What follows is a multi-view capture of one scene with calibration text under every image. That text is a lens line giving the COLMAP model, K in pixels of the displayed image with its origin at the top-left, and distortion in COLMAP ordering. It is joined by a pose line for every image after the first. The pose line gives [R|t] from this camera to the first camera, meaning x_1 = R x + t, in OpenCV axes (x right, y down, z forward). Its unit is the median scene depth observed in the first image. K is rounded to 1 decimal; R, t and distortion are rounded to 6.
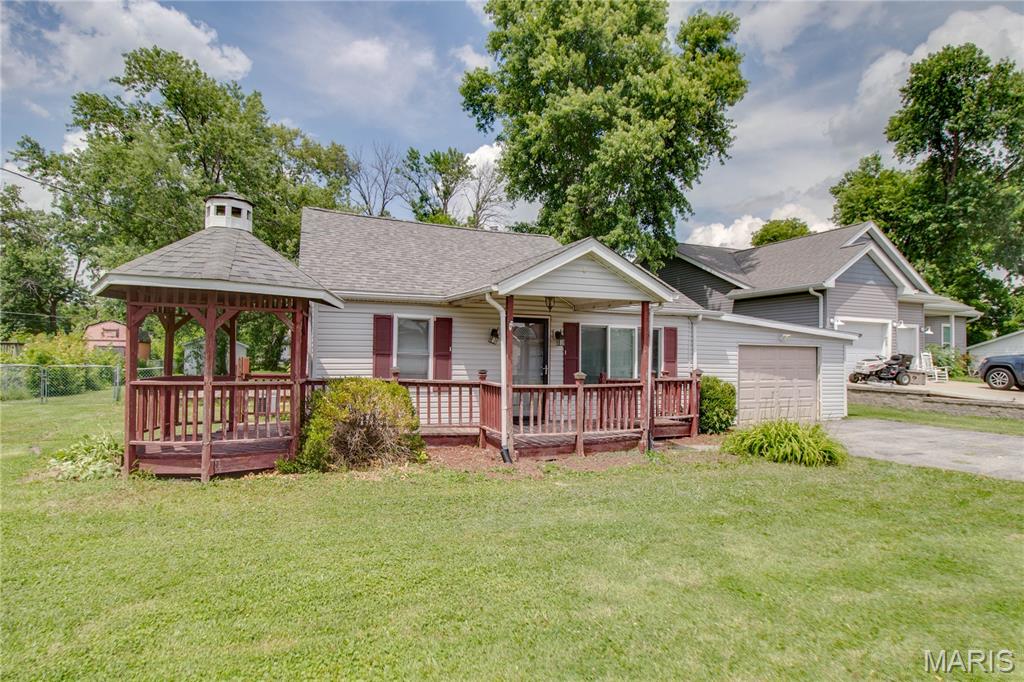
lens RADIAL K [[536.1, 0, 498.9], [0, 536.1, 351.4], [0, 0, 1]] dist [-0.004973, -0.001387]
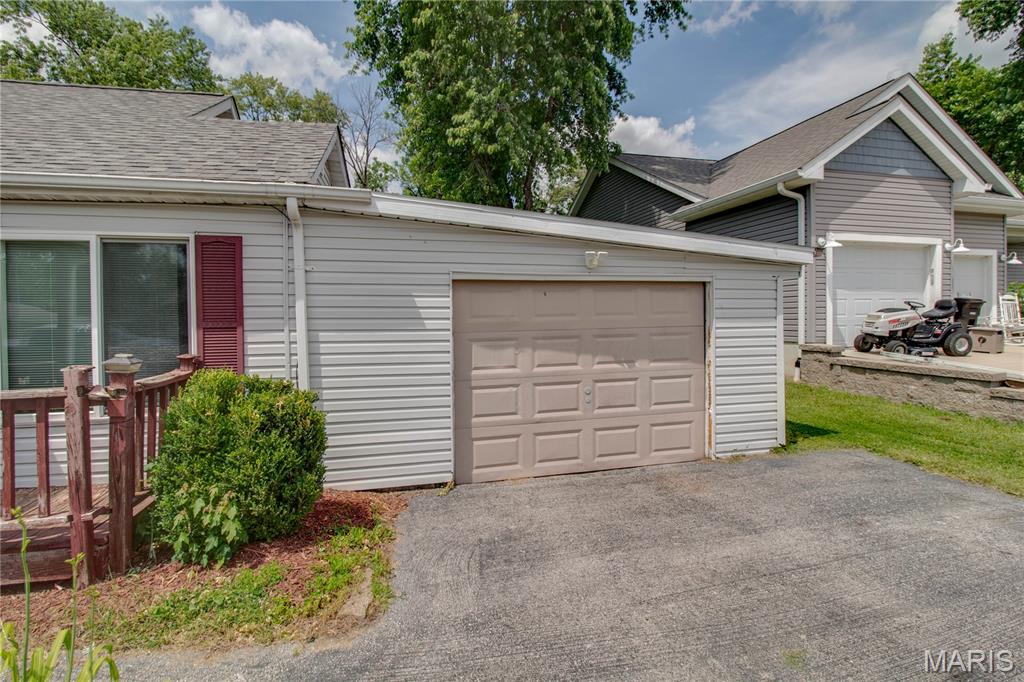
lens RADIAL K [[505.2, 0, 515.9], [0, 505.2, 328.8], [0, 0, 1]] dist [0.000020, -0.011591]
pose [[0.992719, -0.020833, -0.118637, 0.513422], [0.024963, 0.999129, 0.033437, 0.011766], [0.117837, -0.036155, 0.992375, 0.612390]]
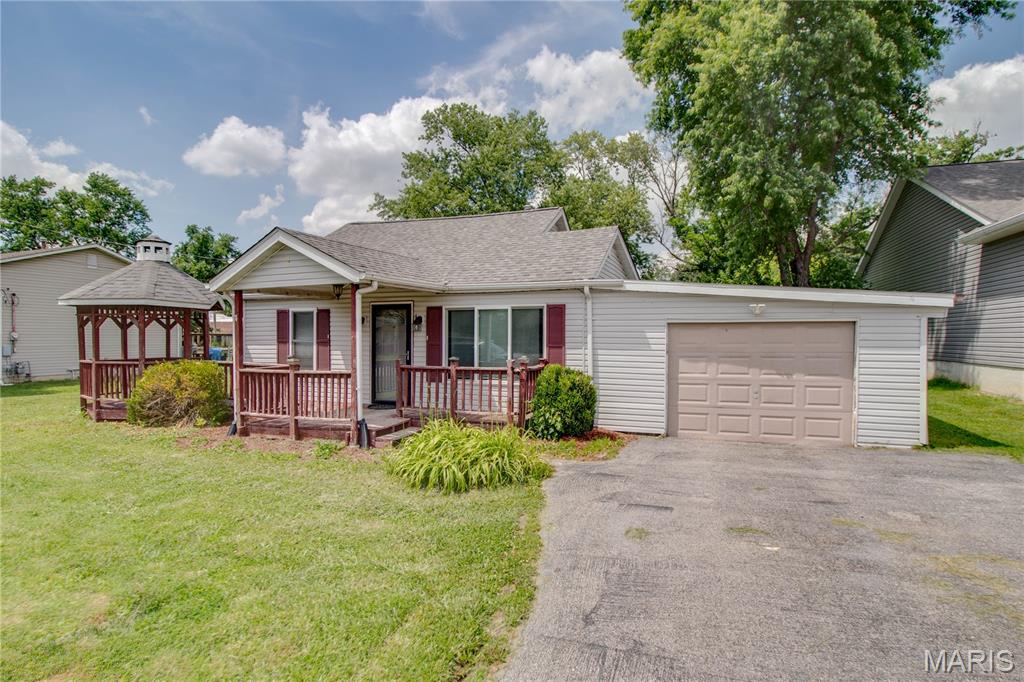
lens RADIAL K [[522.7, 0, 511.3], [0, 522.7, 344.9], [0, 0, 1]] dist [-0.005425, -0.000441]
pose [[0.750255, -0.003705, -0.661138, 0.718851], [0.016634, 0.999774, 0.013273, 0.003916], [0.660939, -0.020956, 0.750147, 0.328576]]
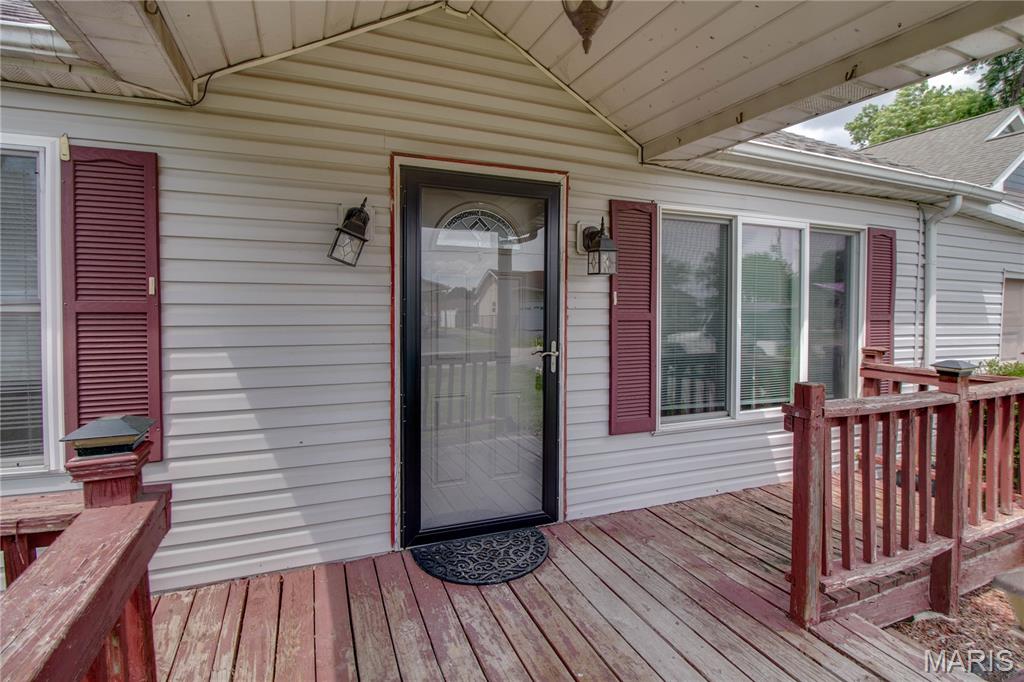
lens RADIAL K [[502.7, 0, 515.0], [0, 502.7, 319.2], [0, 0, 1]] dist [-0.000328, -0.024582]
pose [[0.999576, -0.008236, 0.027941, 0.049364], [0.007190, 0.999277, 0.037325, 0.002666], [-0.028228, -0.037108, 0.998912, 0.597449]]
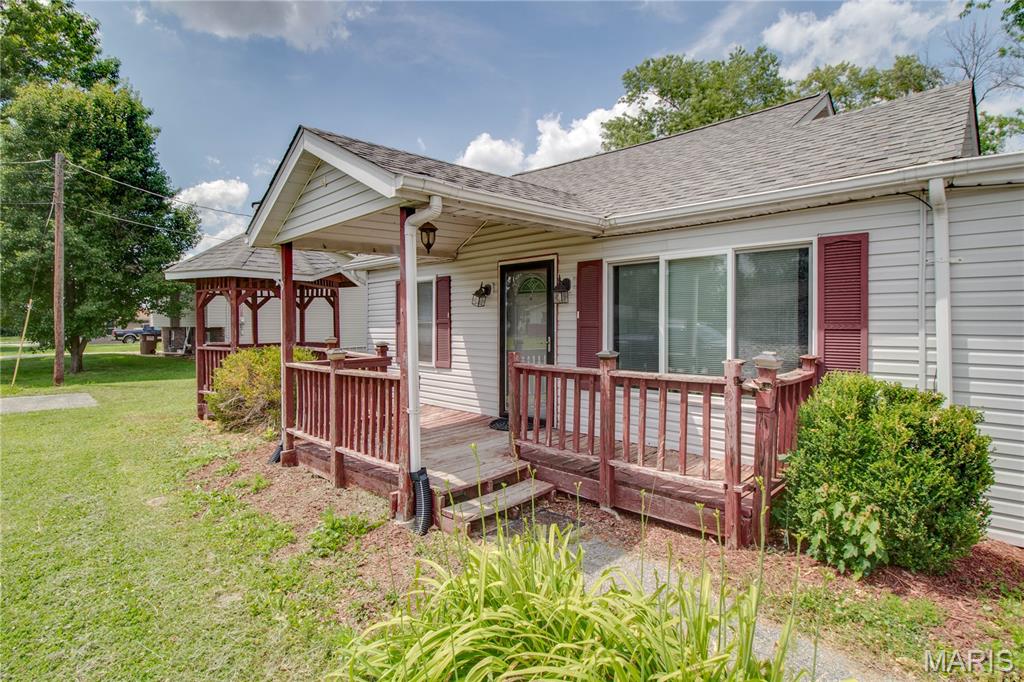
lens RADIAL K [[505.2, 0, 515.9], [0, 505.2, 328.8], [0, 0, 1]] dist [0.000020, -0.011591]
pose [[0.429215, -0.004537, -0.903191, 0.484068], [0.020392, 0.999781, 0.004669, 0.011062], [0.902972, -0.020422, 0.429213, 0.593025]]
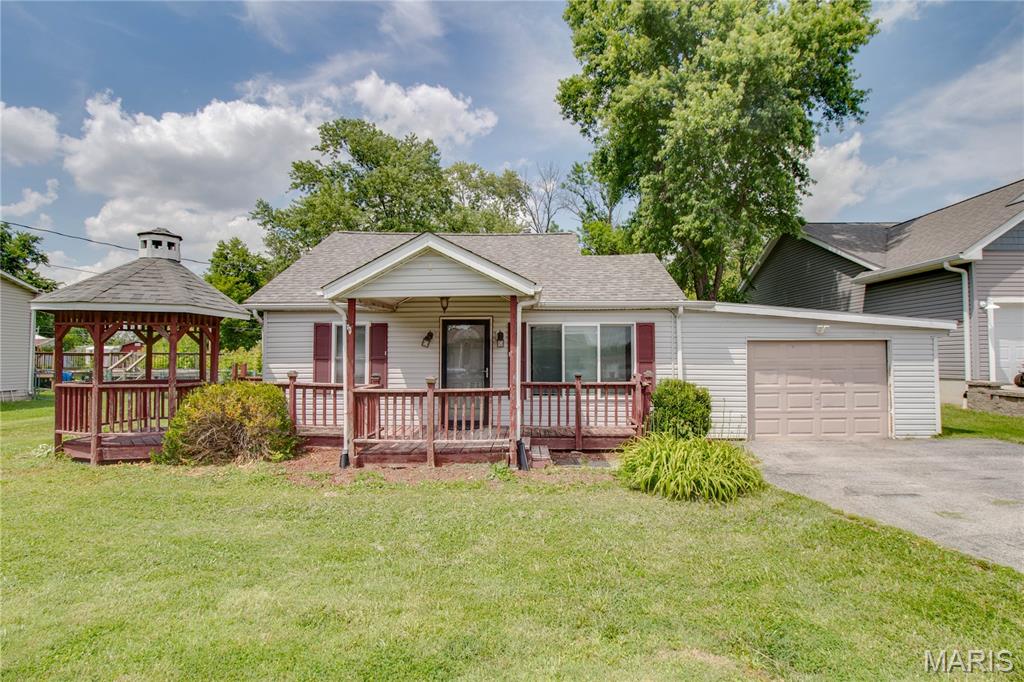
lens RADIAL K [[502.5, 0, 515.6], [0, 502.5, 343.1], [0, 0, 1]] dist [0.003999, -0.015876]
pose [[0.924465, -0.026784, -0.380324, 0.394678], [0.018612, 0.999510, -0.025148, 0.004115], [0.380811, 0.016170, 0.924511, 0.152504]]
